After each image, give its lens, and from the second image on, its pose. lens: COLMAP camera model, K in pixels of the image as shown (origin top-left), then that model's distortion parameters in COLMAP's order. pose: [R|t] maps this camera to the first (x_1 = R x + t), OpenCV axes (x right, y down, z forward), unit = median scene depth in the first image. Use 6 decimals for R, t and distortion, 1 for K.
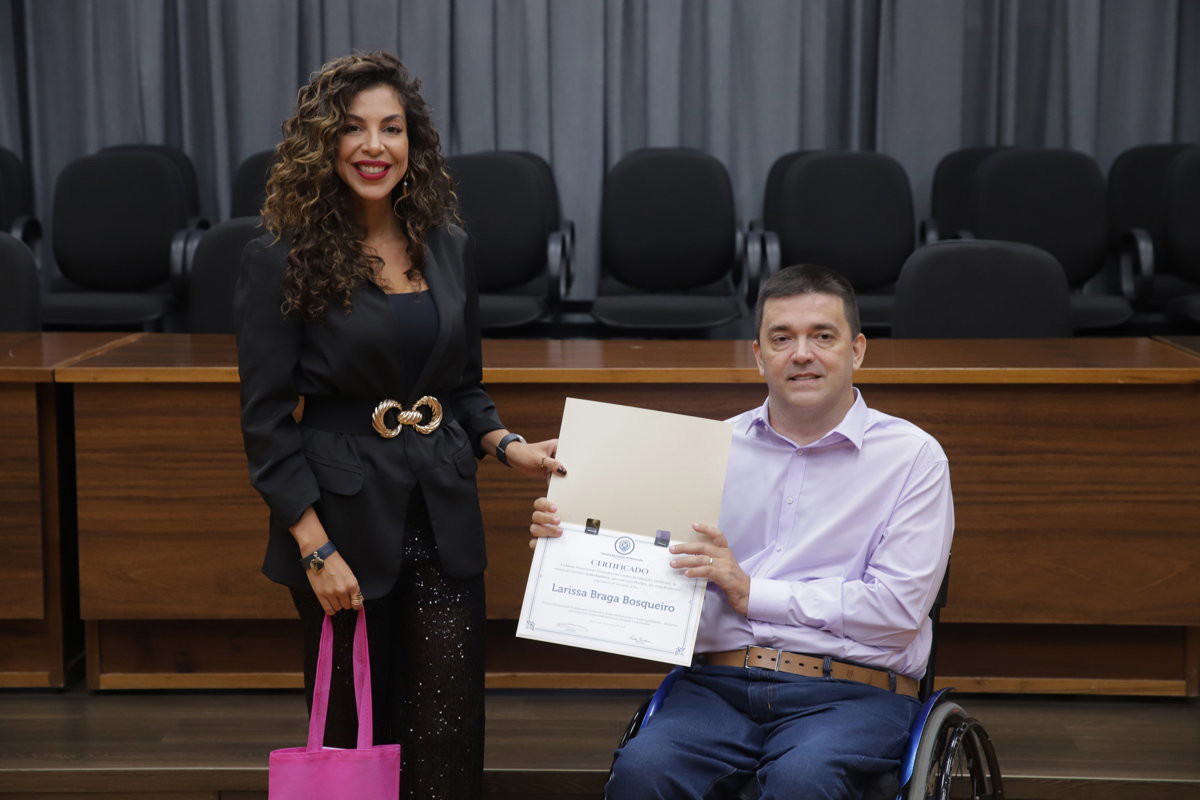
lens RADIAL K [[2386.0, 0, 600.0], [0, 2386.0, 400.0], [0, 0, 1]] dist [0.302151, 0.104853]
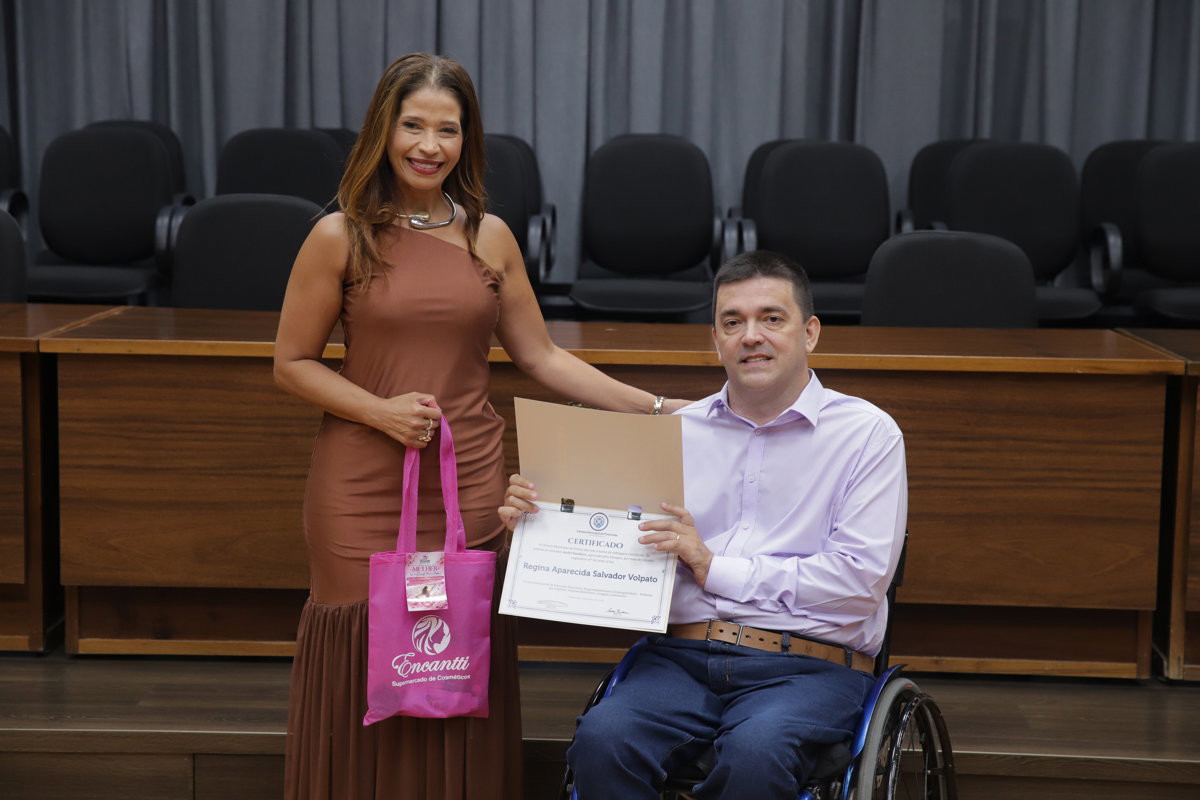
lens RADIAL K [[2395.3, 0, 600.0], [0, 2395.3, 400.0], [0, 0, 1]] dist [0.316240, -0.012876]
pose [[0.999808, 0.018799, 0.005605, 0.005924], [-0.018833, 0.999804, 0.006155, 0.001932], [-0.005488, -0.006259, 0.999965, -0.027698]]
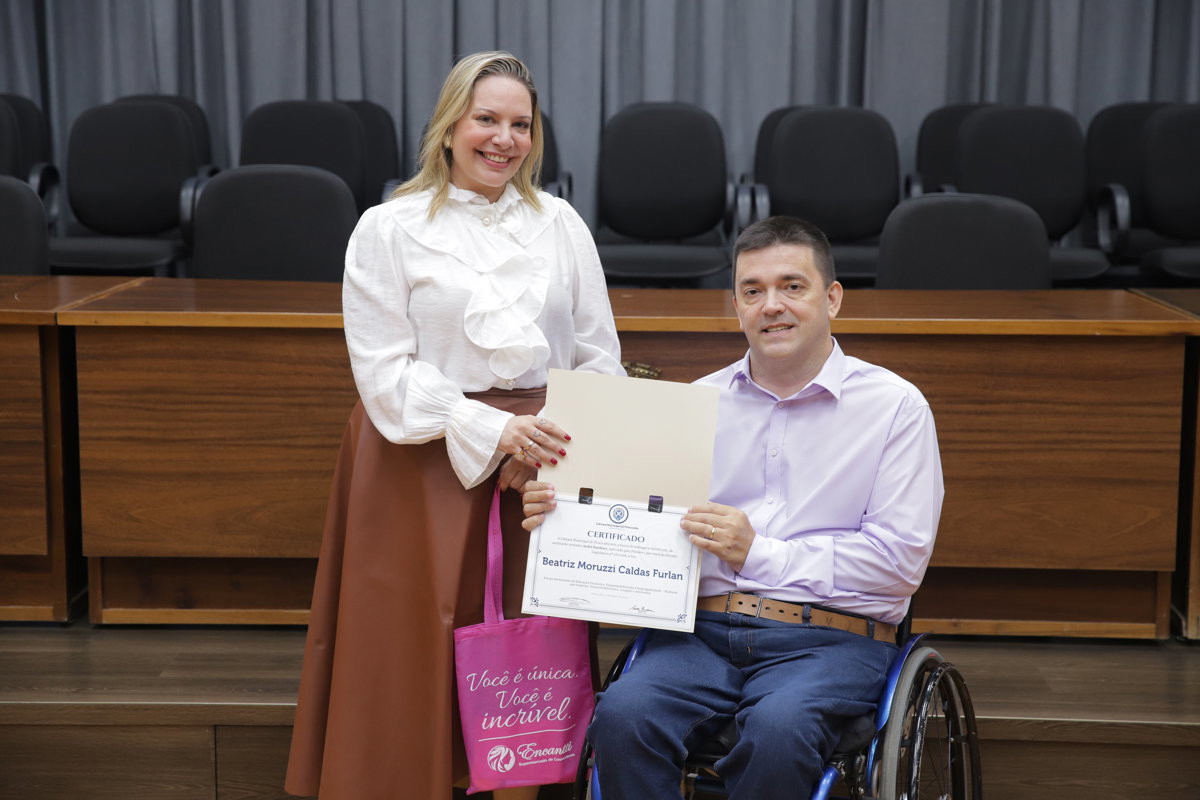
lens RADIAL K [[2232.4, 0, 600.0], [0, 2232.4, 400.0], [0, 0, 1]] dist [0.268610, 0.021597]
pose [[0.999964, 0.008279, -0.002107, 0.006625], [-0.008222, 0.999629, 0.025956, -0.002440], [0.002321, -0.025938, 0.999661, 0.041071]]
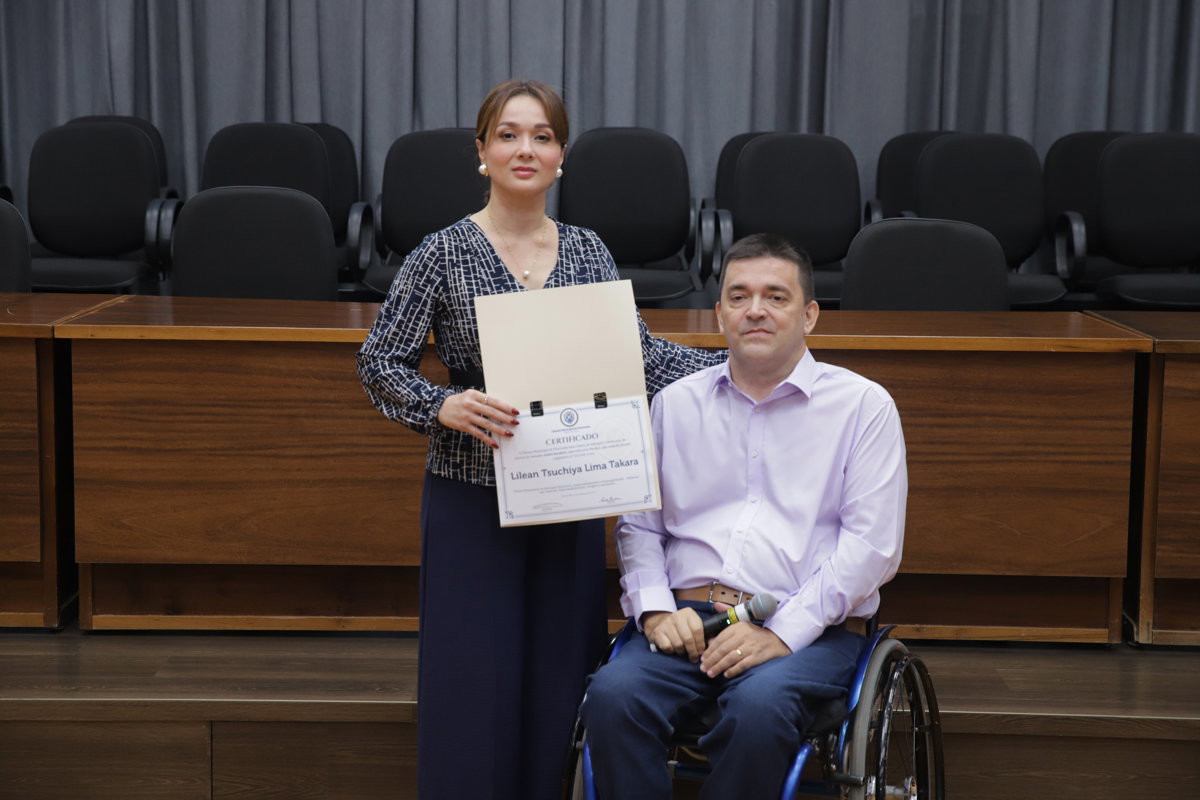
lens RADIAL K [[2426.9, 0, 600.0], [0, 2426.9, 400.0], [0, 0, 1]] dist [0.318690, 0.085748]
pose [[0.999519, 0.011810, 0.028692, -0.016832], [-0.011967, 0.999914, 0.005312, 0.010898], [-0.028627, -0.005652, 0.999574, -0.082785]]
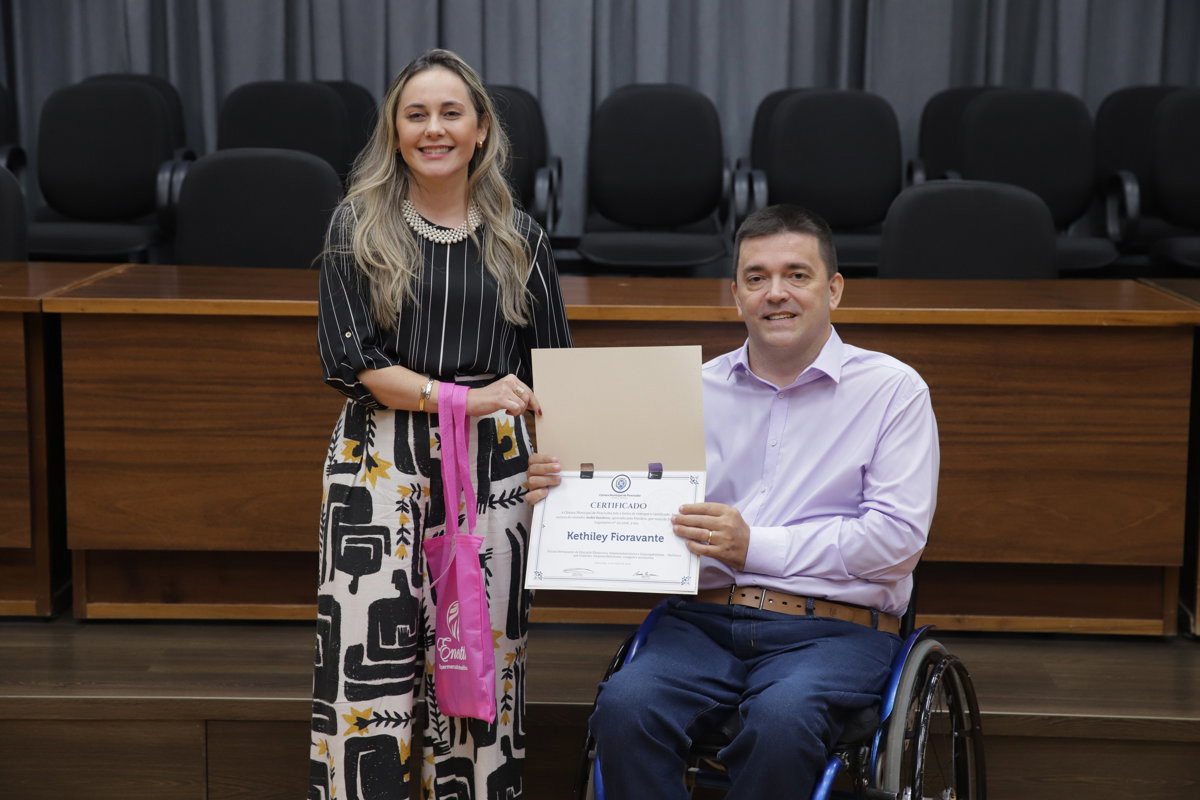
lens RADIAL K [[2390.3, 0, 600.0], [0, 2390.3, 400.0], [0, 0, 1]] dist [0.298425, 0.141914]
pose [[0.999912, 0.010798, 0.007702, -0.002026], [-0.010999, 0.999588, 0.026530, -0.000316], [-0.007412, -0.026612, 0.999618, -0.005503]]
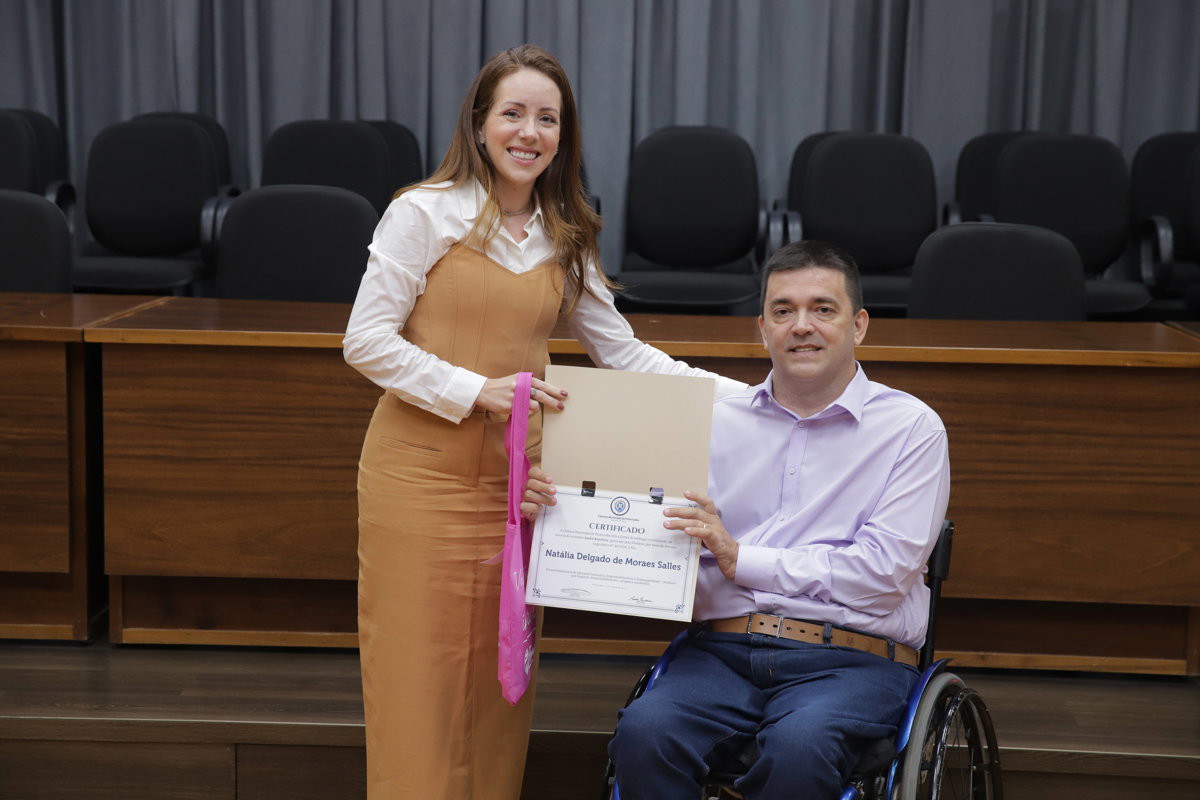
lens RADIAL K [[2395.3, 0, 600.0], [0, 2395.3, 400.0], [0, 0, 1]] dist [0.316240, -0.012876]
pose [[0.999663, 0.022455, -0.013023, 0.006614], [-0.022345, 0.999715, 0.008458, 0.003497], [0.013209, -0.008164, 0.999879, -0.022808]]
